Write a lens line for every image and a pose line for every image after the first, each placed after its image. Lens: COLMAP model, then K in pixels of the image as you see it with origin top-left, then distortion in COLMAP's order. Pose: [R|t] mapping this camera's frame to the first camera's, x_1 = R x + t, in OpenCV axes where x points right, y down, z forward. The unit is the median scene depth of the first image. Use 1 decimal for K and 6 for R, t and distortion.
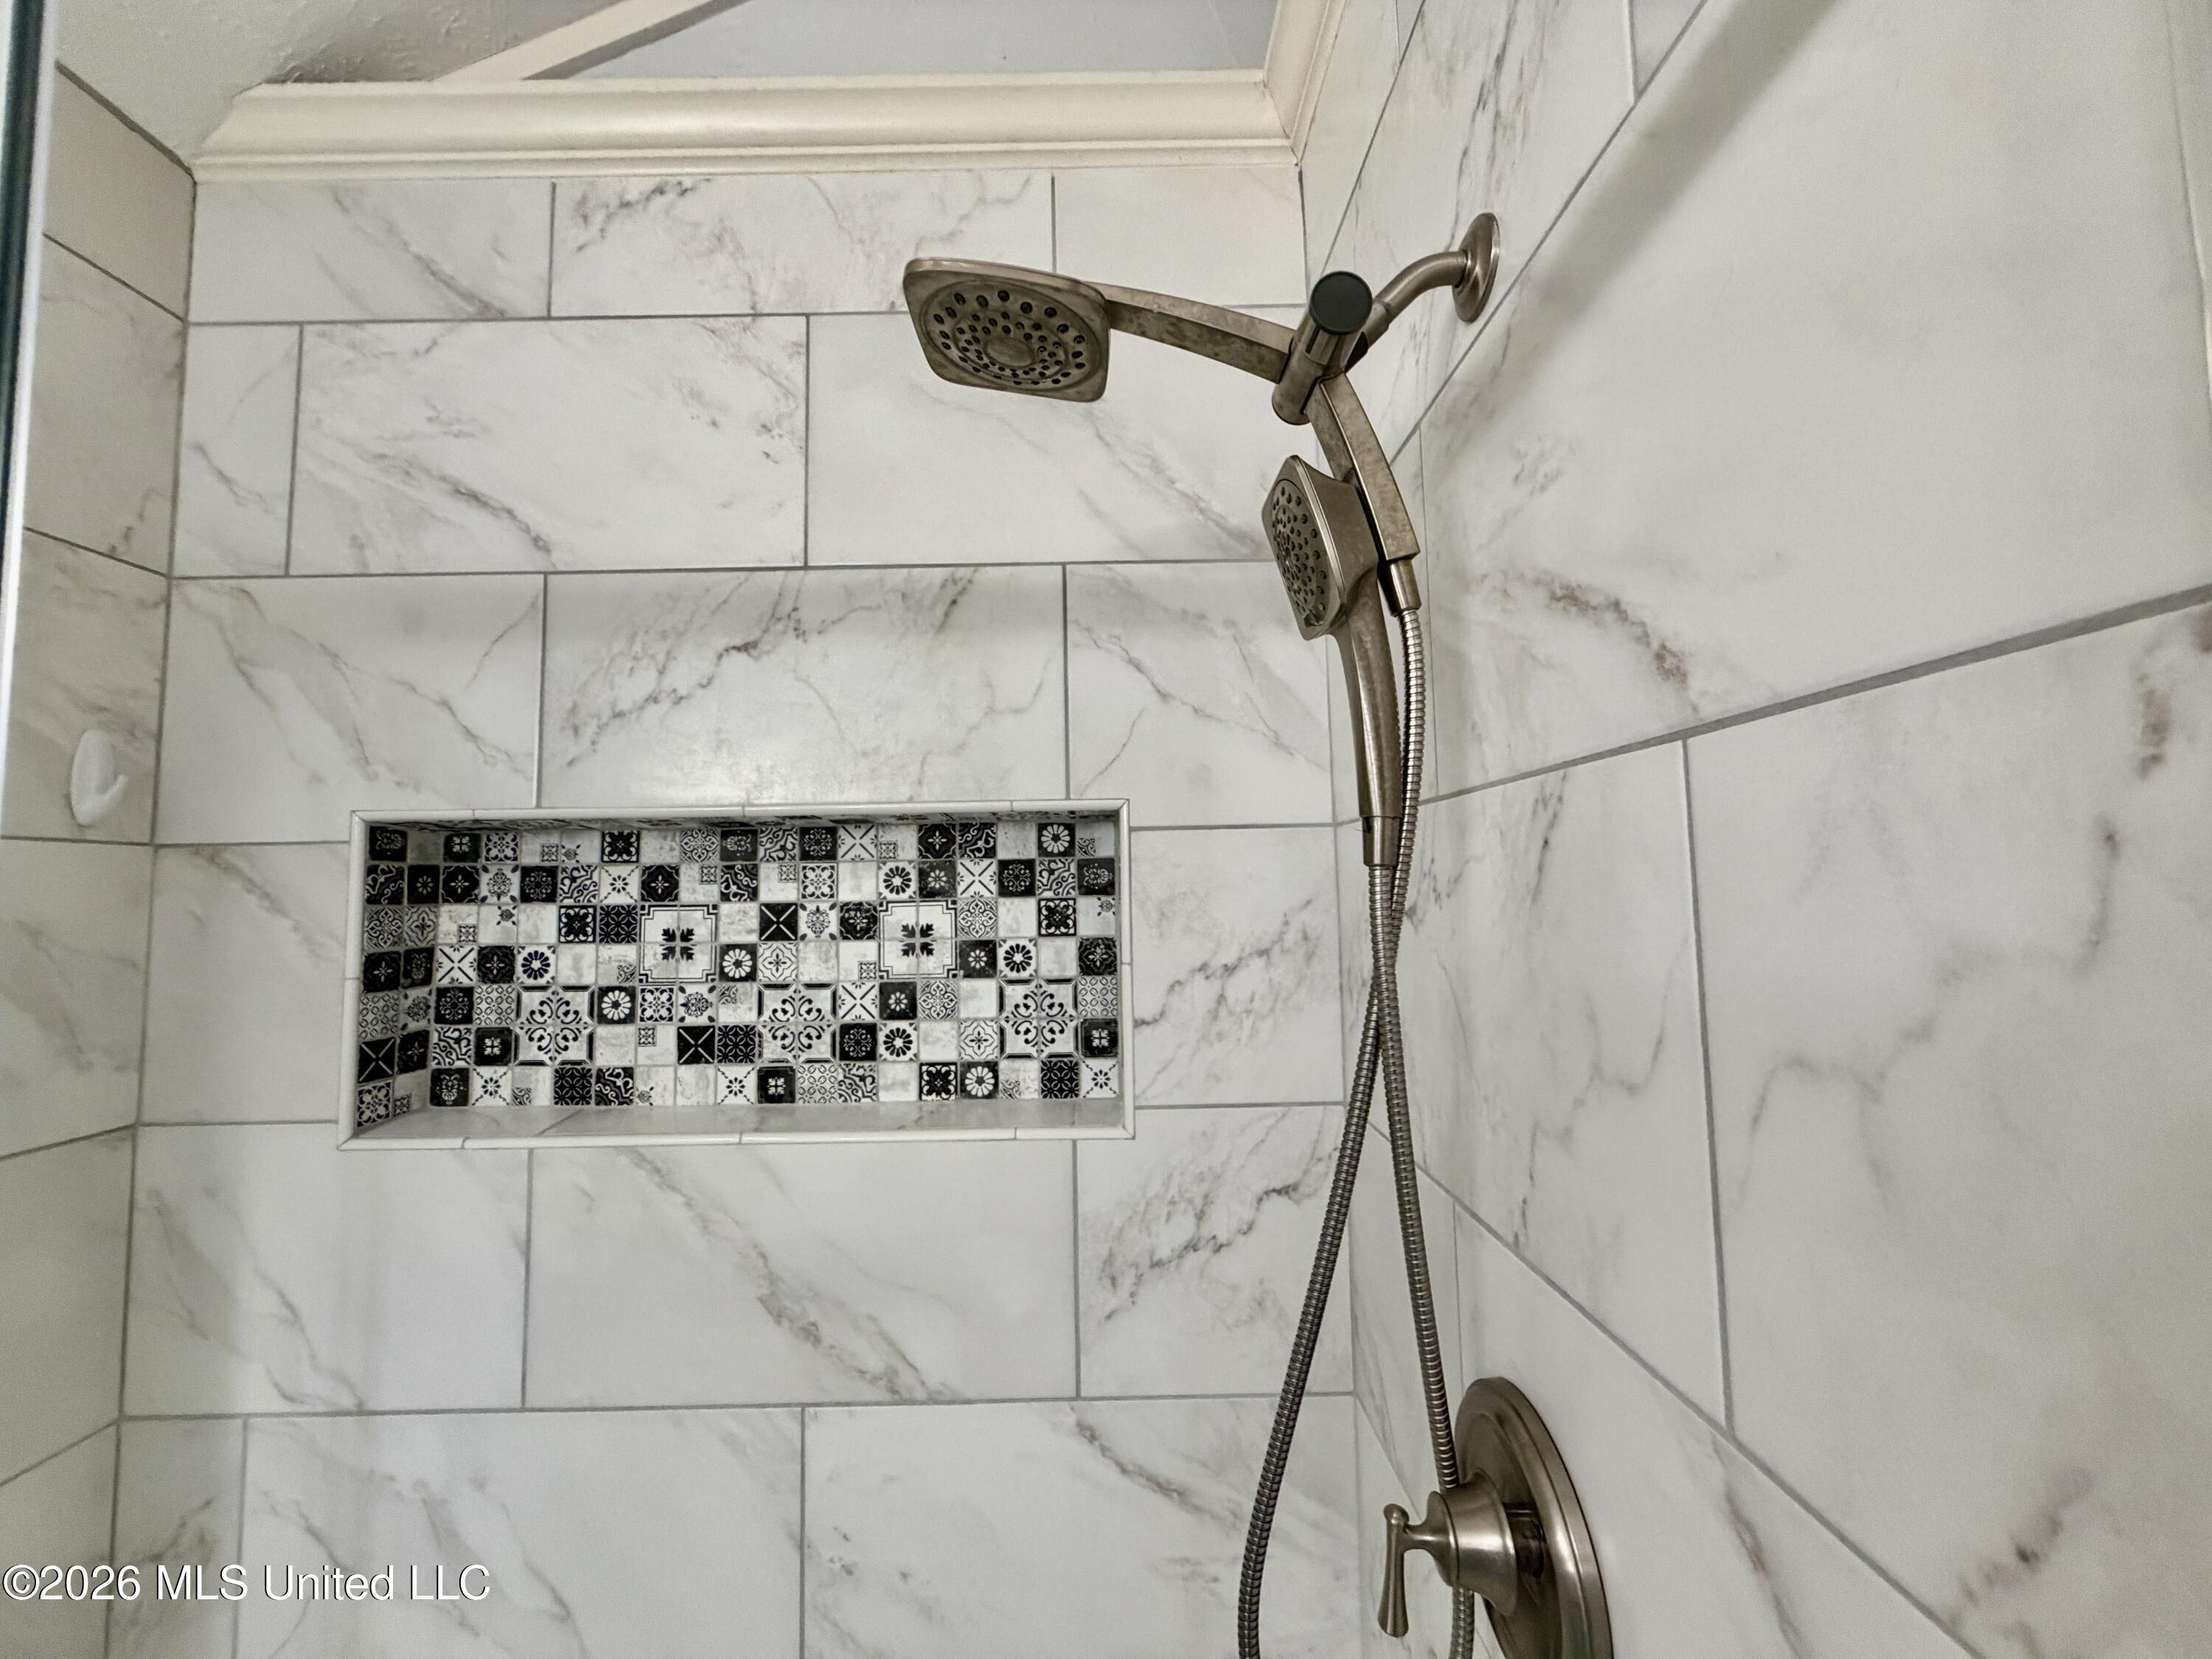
lens RADIAL K [[899.1, 0, 1097.1], [0, 899.1, 824.2], [0, 0, 1]] dist [0.000061, 0.000032]
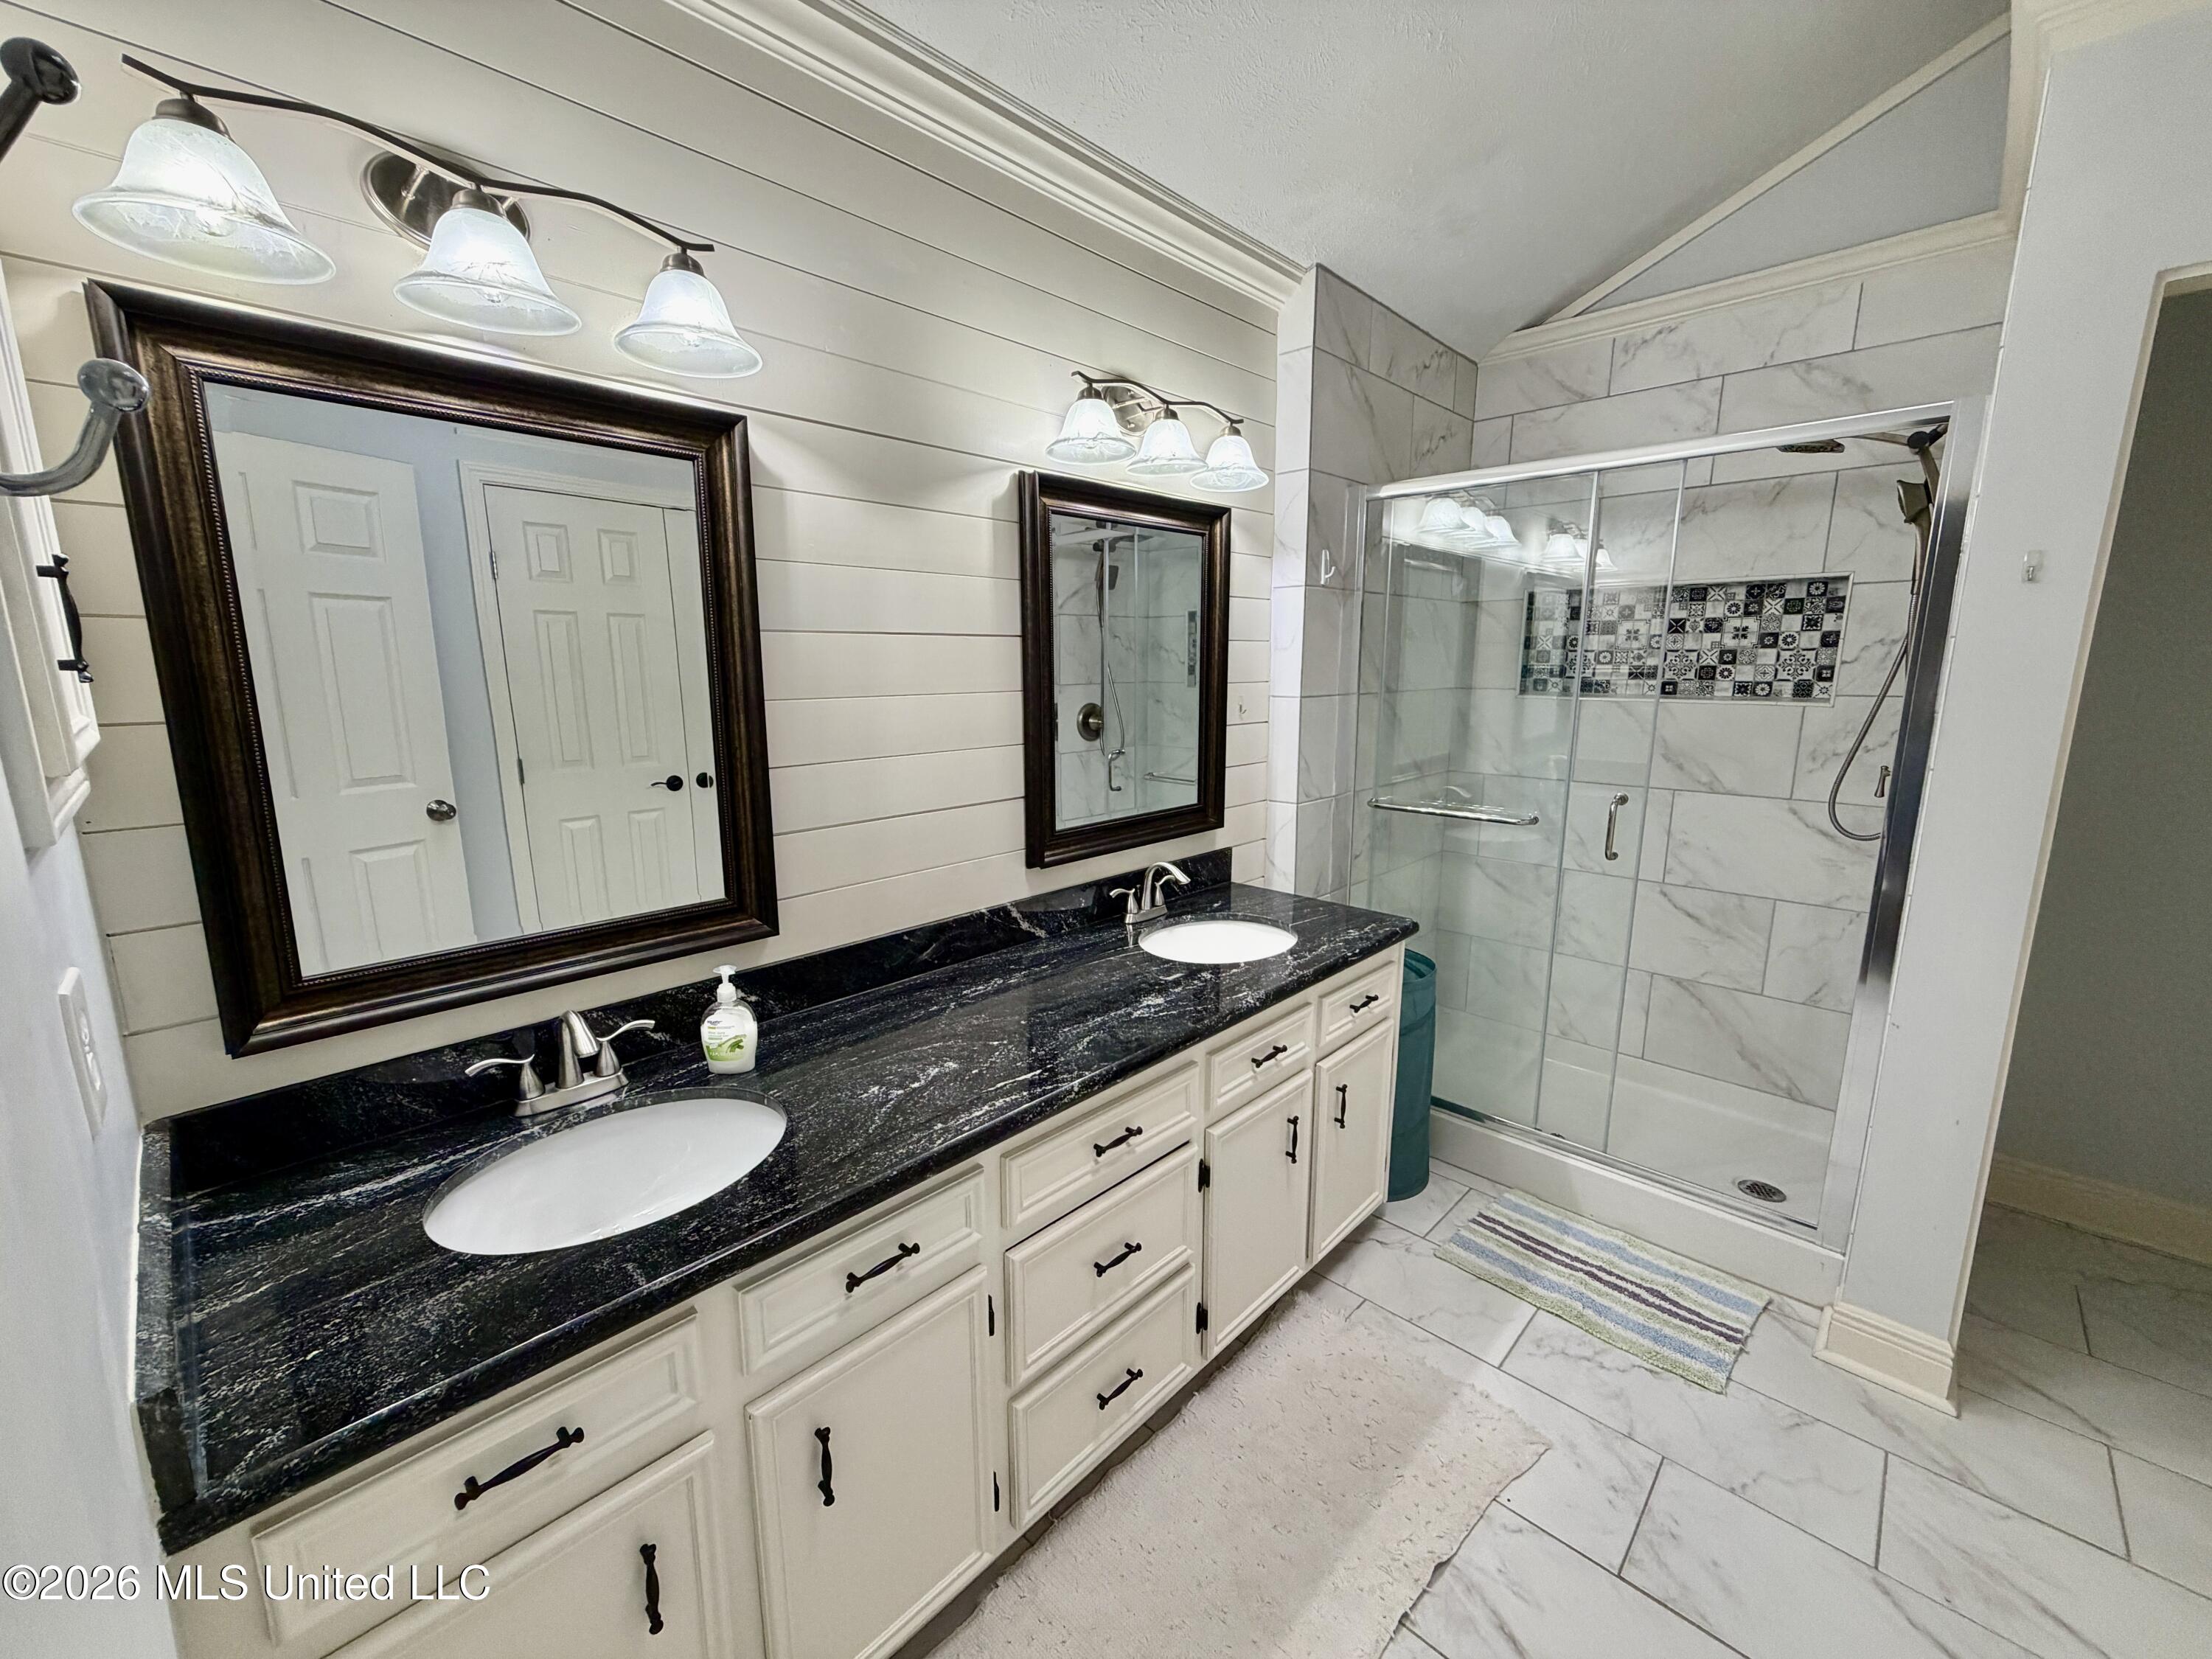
lens RADIAL K [[880.8, 0, 1098.9], [0, 880.8, 832.1], [0, 0, 1]] dist [0.000305, 0.000114]
pose [[0.719832, 0.147177, -0.678366, 0.265266], [0.045148, 0.965268, 0.257330, -0.048824], [0.692678, -0.215861, 0.688187, -2.080480]]
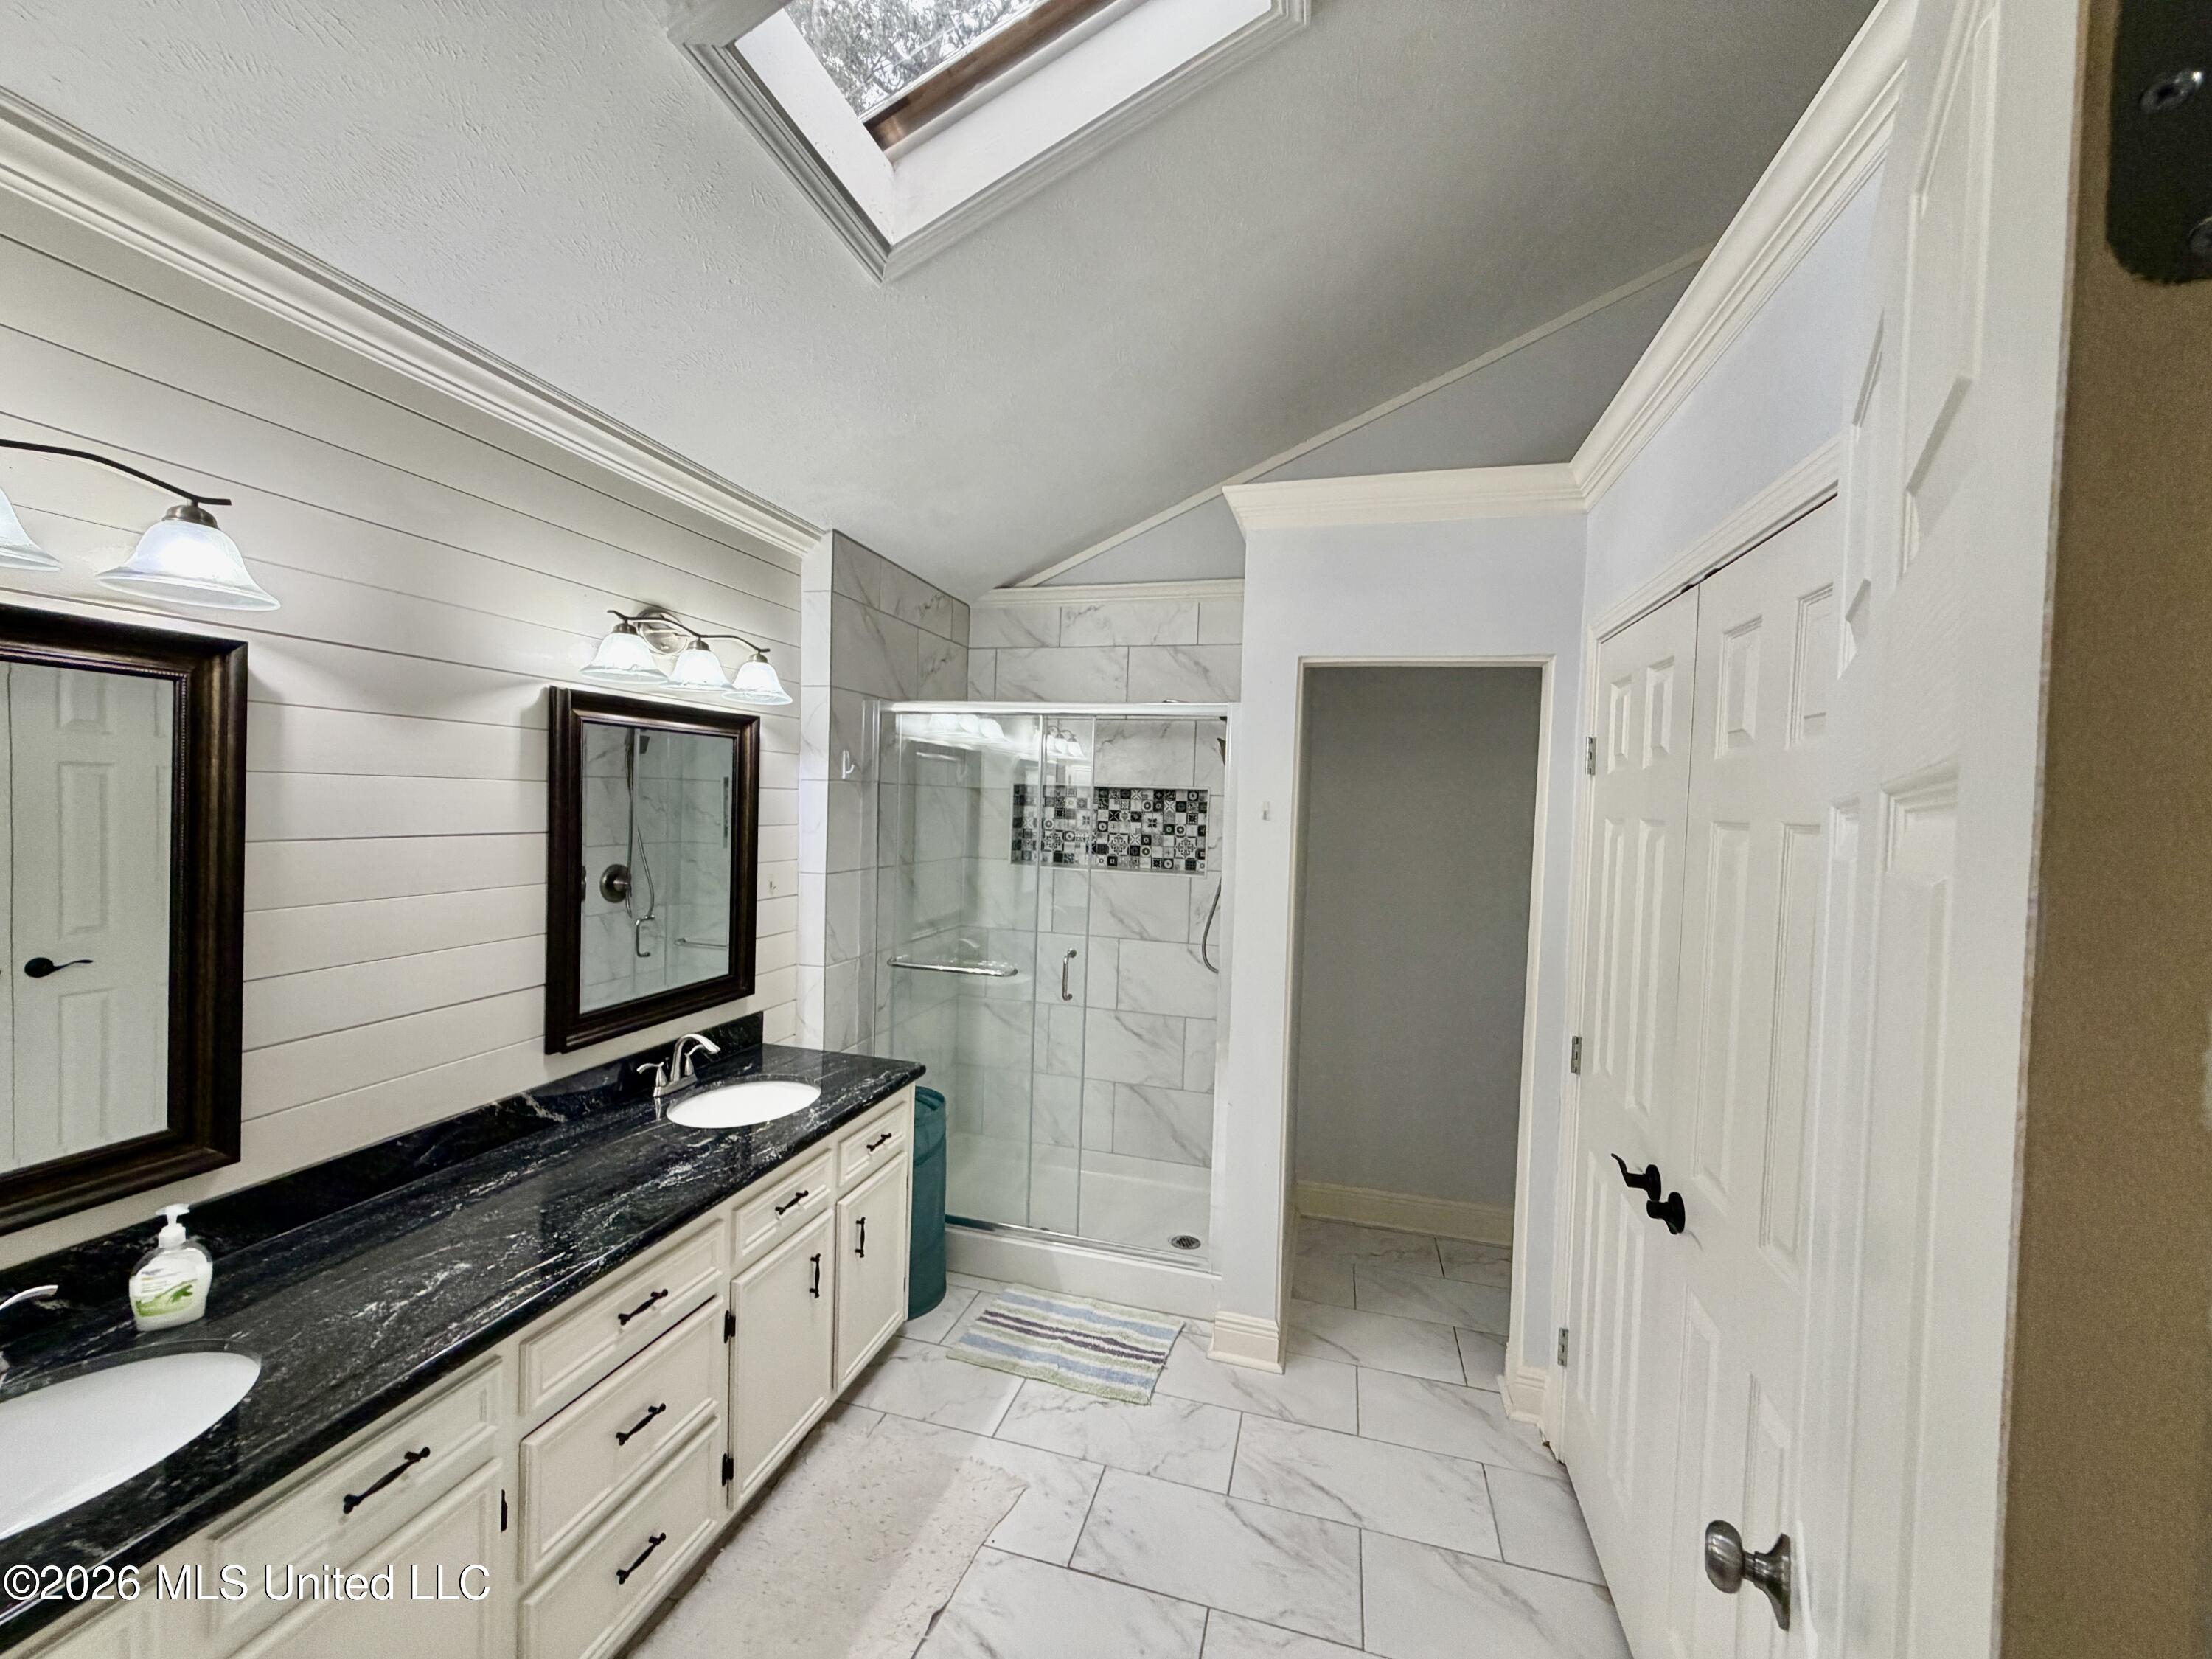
lens RADIAL K [[880.8, 0, 1098.9], [0, 880.8, 832.1], [0, 0, 1]] dist [0.000305, 0.000114]
pose [[0.961935, 0.060197, -0.266567, 0.519133], [-0.030227, 0.992889, 0.115140, -0.226450], [0.271602, -0.102699, 0.956914, -2.355125]]
